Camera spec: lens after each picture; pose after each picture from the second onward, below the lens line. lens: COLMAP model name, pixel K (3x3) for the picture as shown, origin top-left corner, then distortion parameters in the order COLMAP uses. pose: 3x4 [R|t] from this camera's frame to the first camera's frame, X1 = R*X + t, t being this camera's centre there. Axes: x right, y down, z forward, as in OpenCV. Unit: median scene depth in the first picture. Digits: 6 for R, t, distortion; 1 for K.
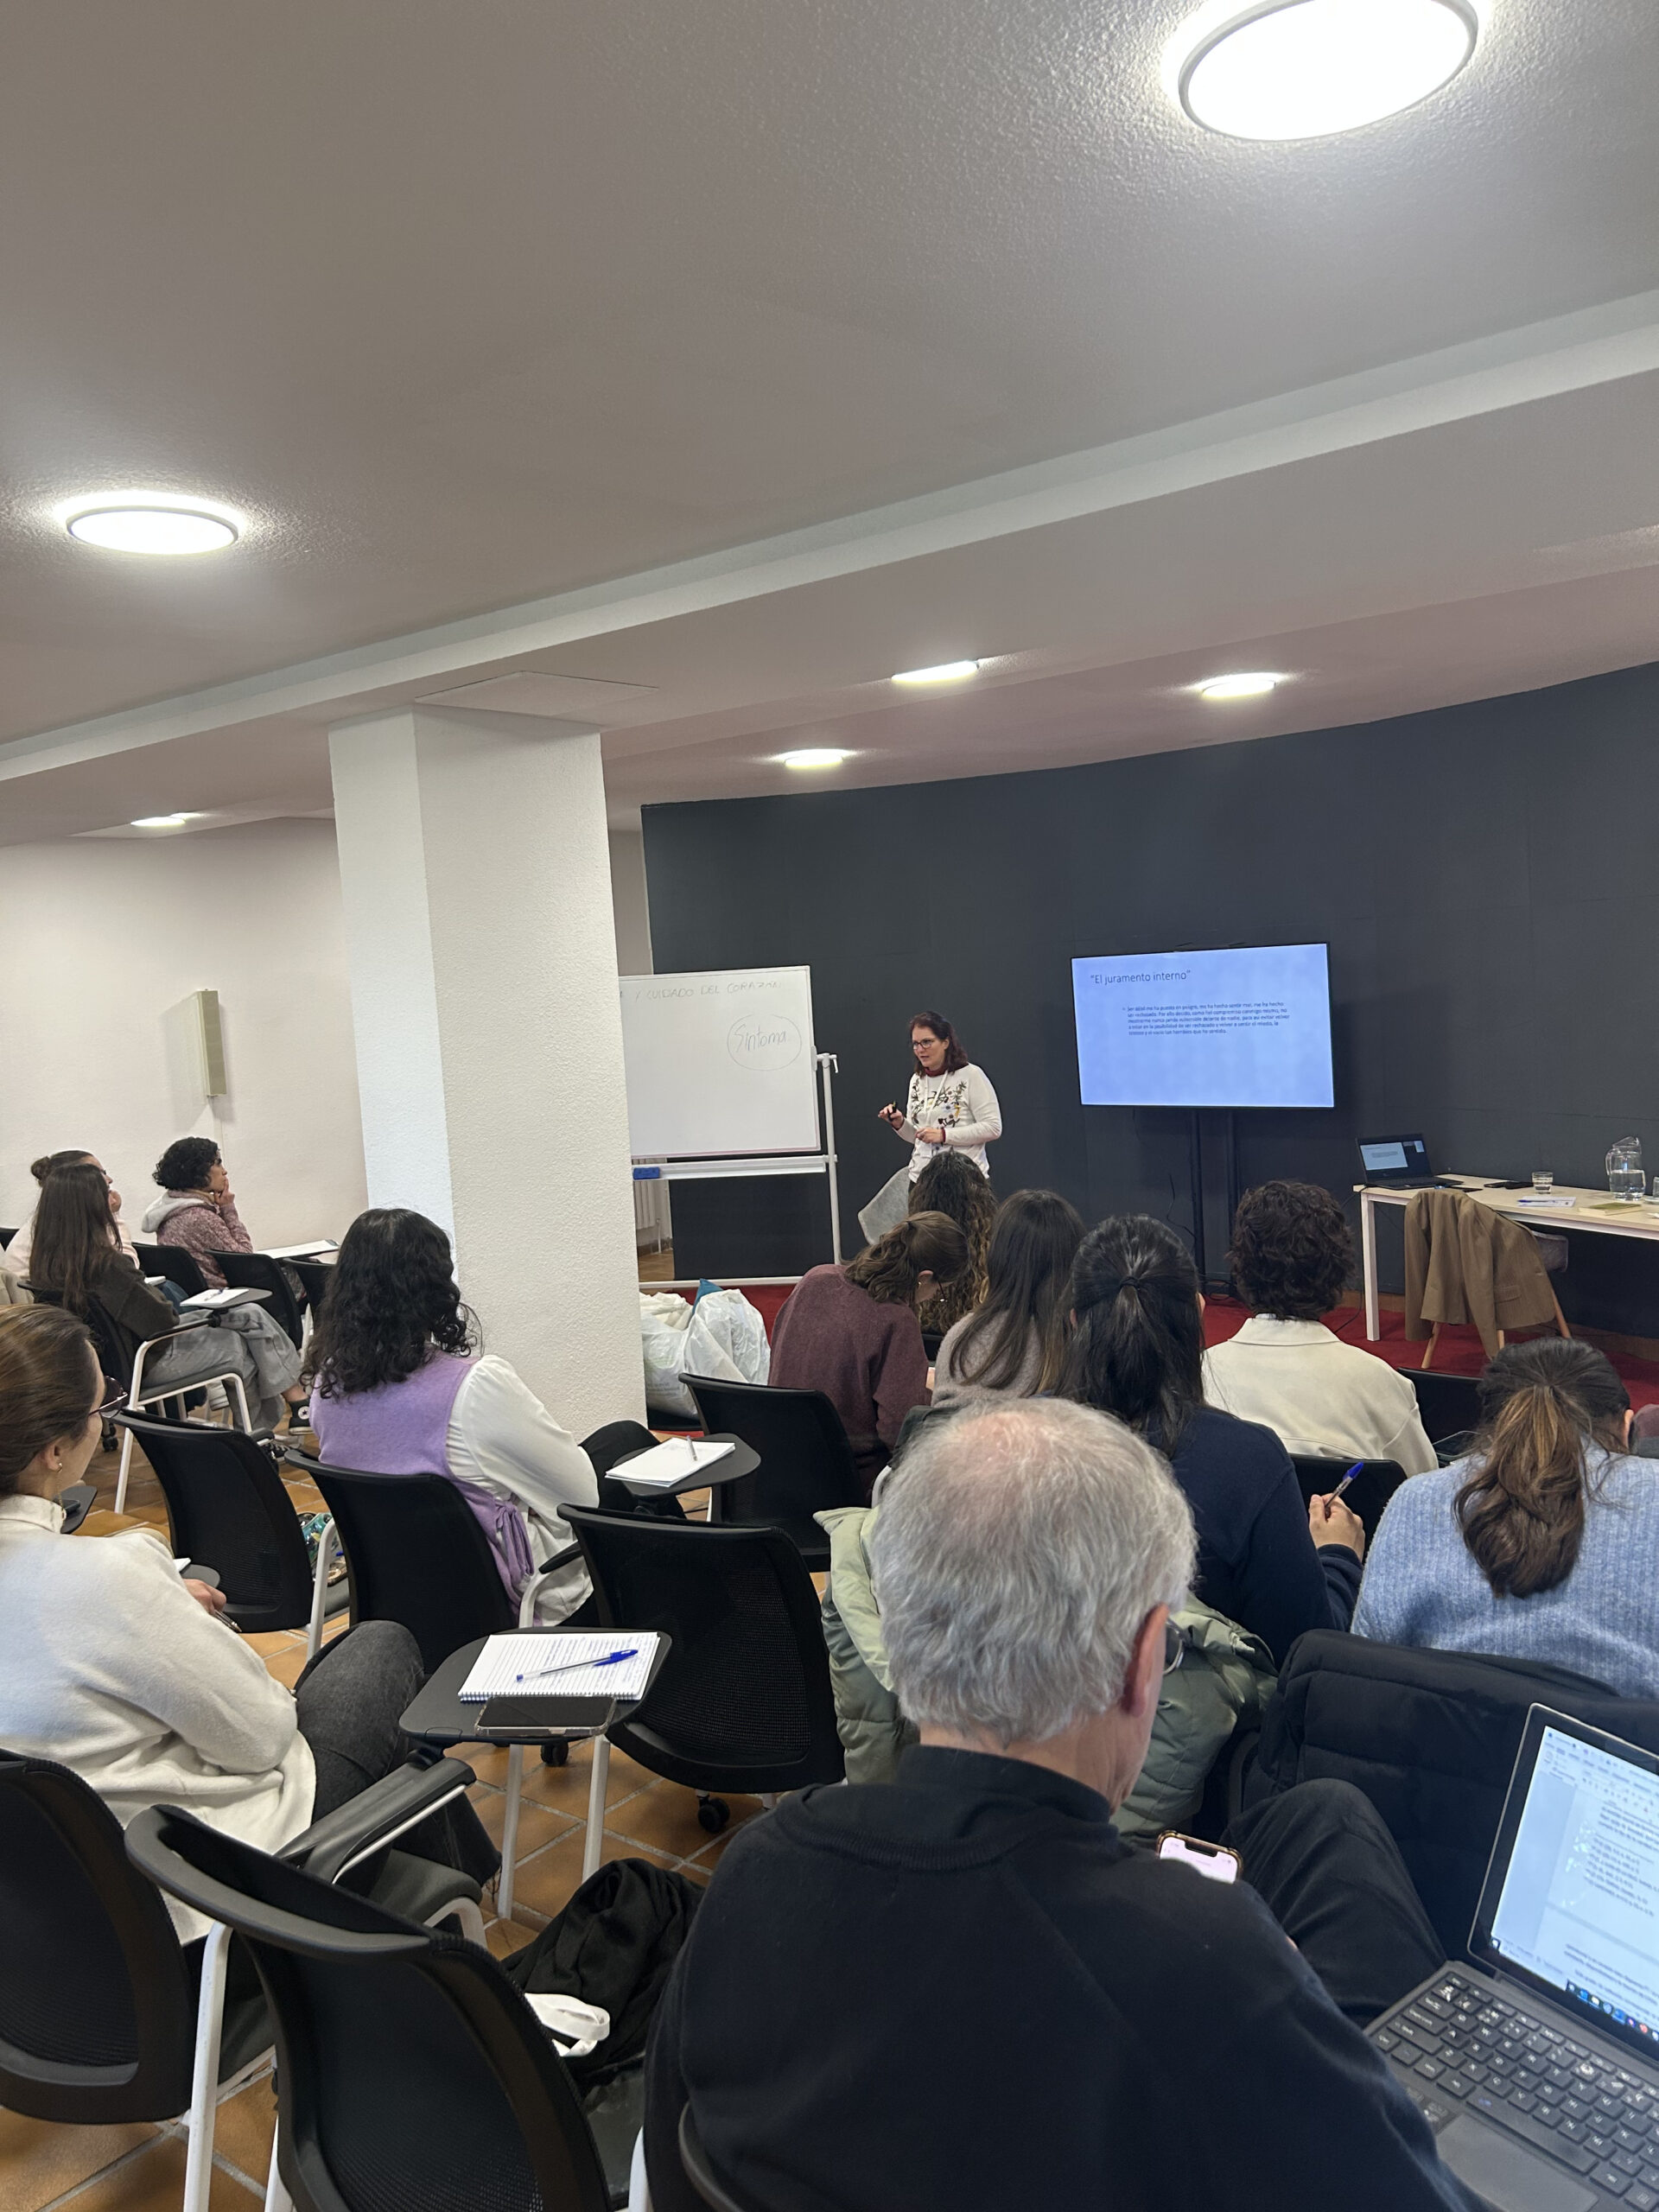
lens RADIAL K [[1585.8, 0, 829.5], [0, 1585.8, 1106.0], [0, 0, 1]] dist [-0.001998, -0.000703]
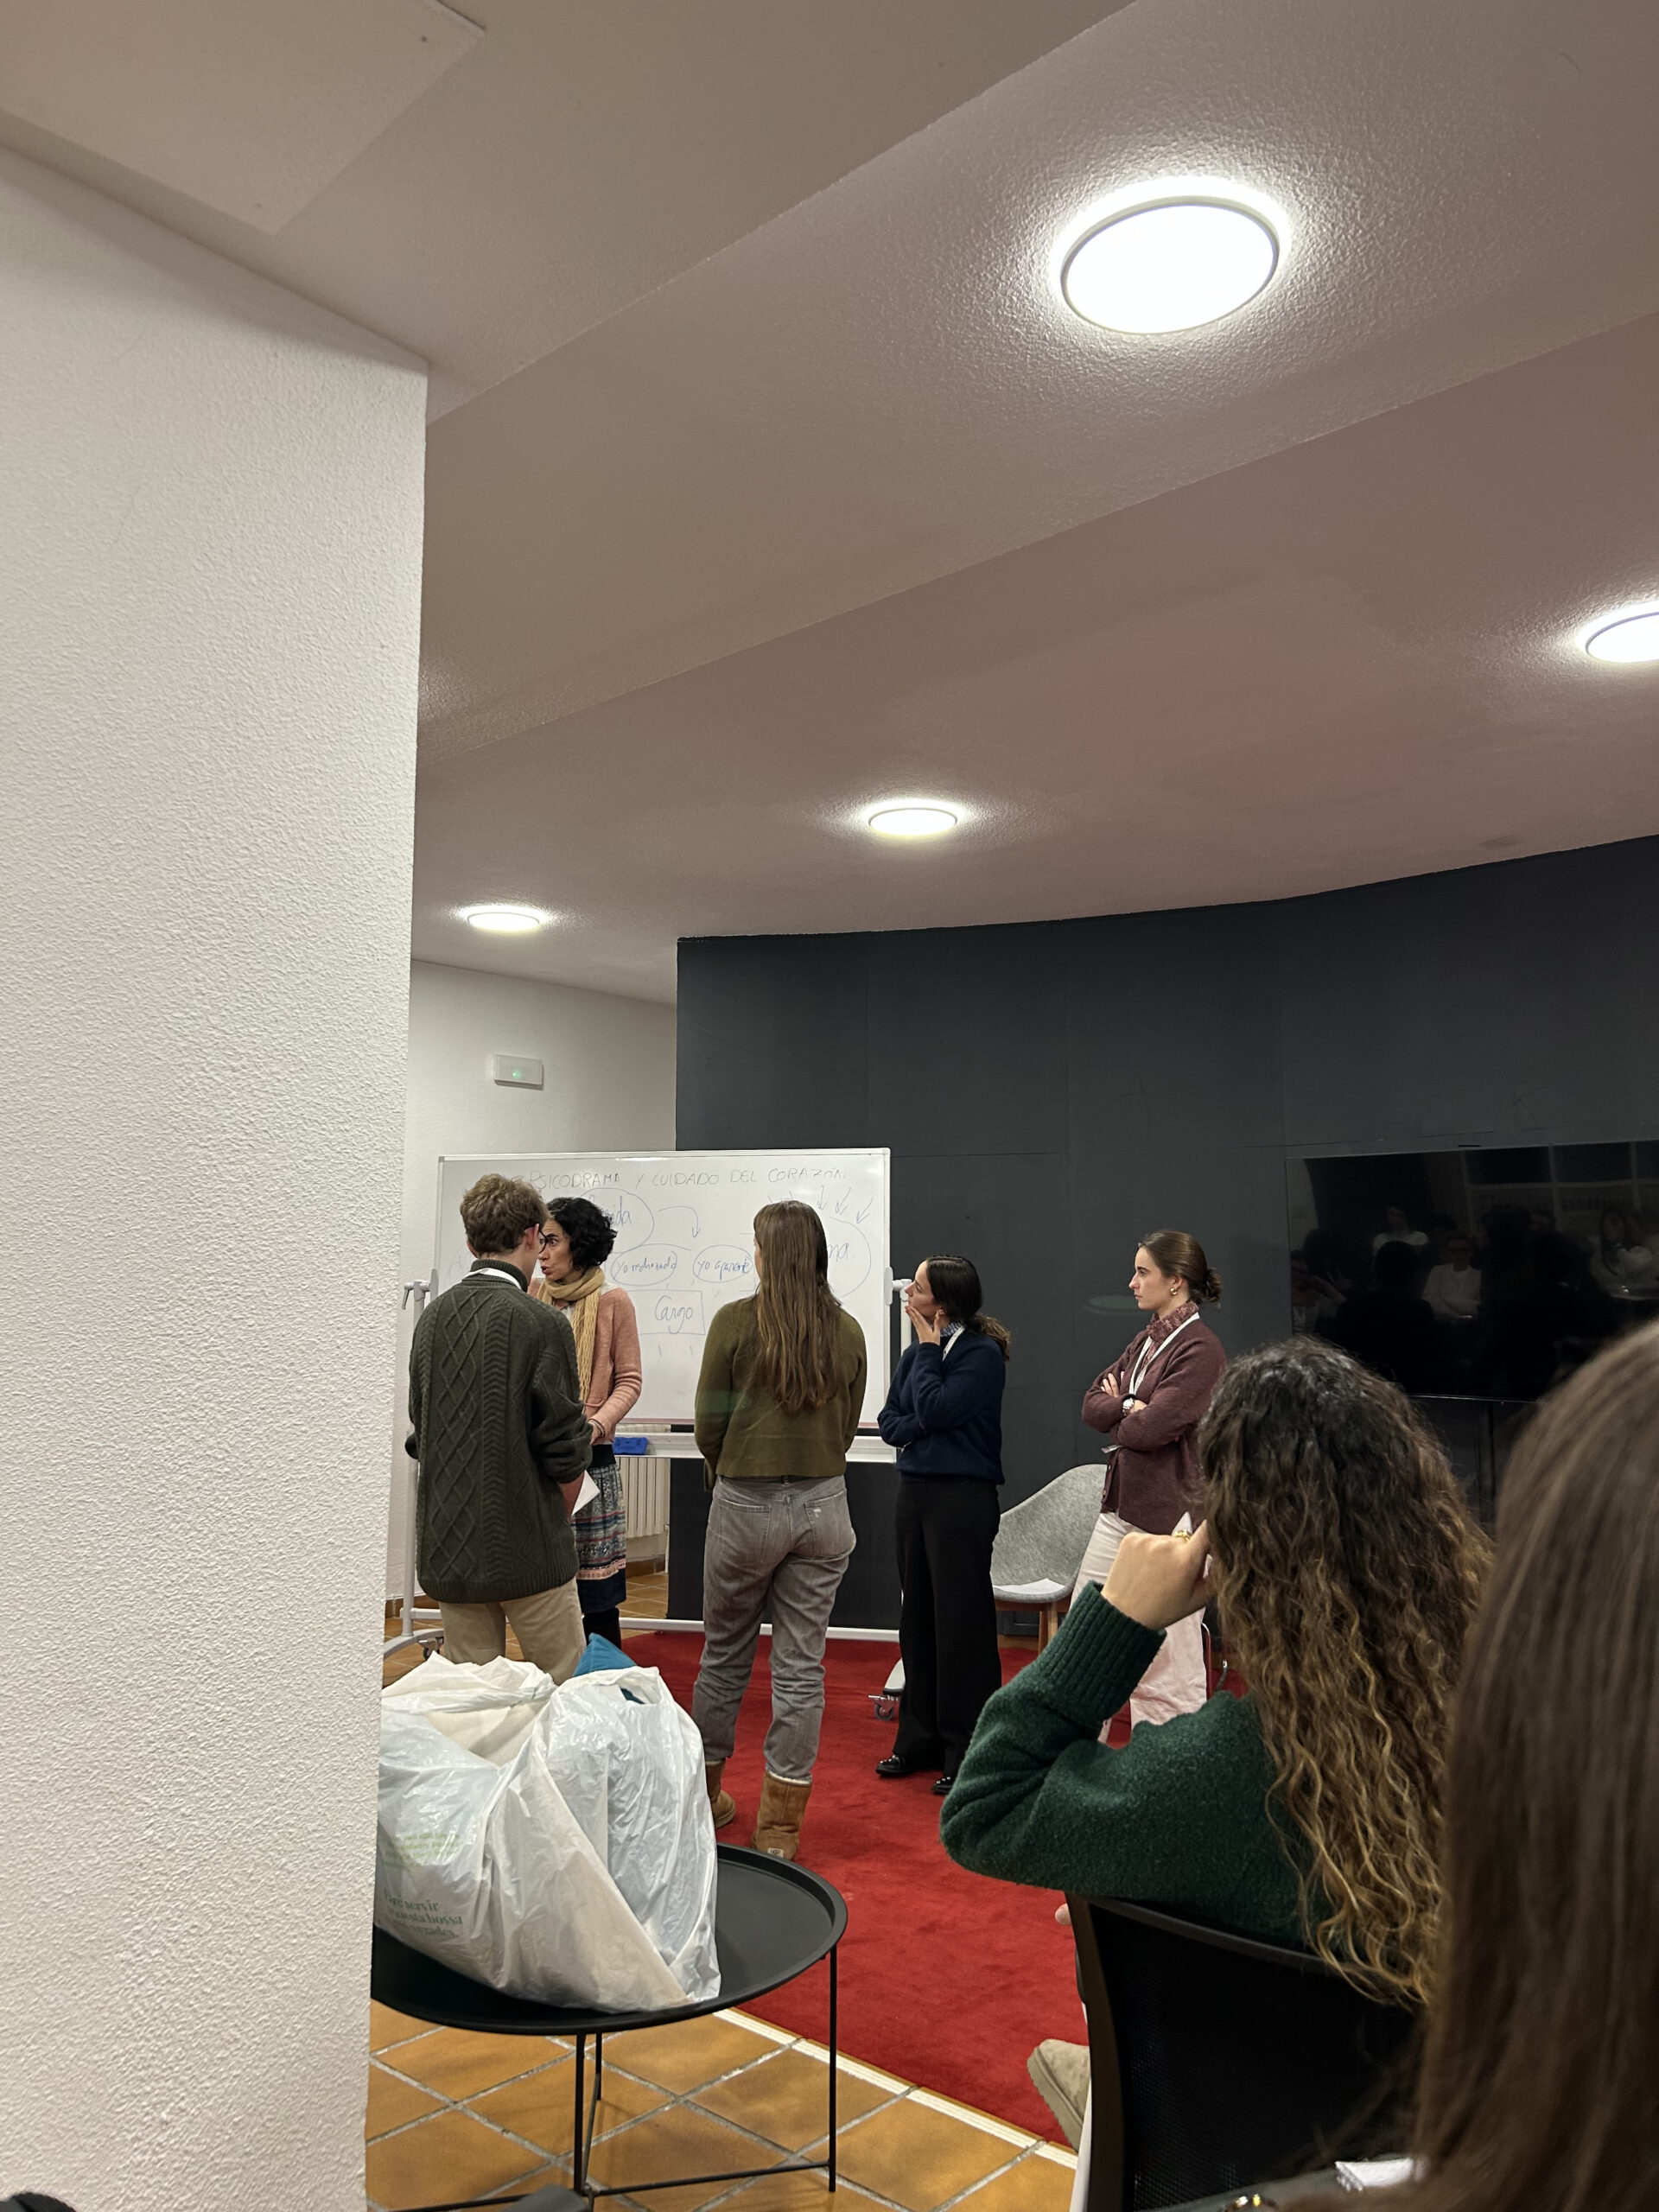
lens RADIAL K [[1585.8, 0, 829.5], [0, 1585.8, 1106.0], [0, 0, 1]] dist [-0.001998, -0.000703]
pose [[0.995906, 0.060406, -0.067244, 0.010662], [-0.072284, 0.978886, -0.191198, 0.045962], [0.054275, 0.195276, 0.979245, 0.555574]]
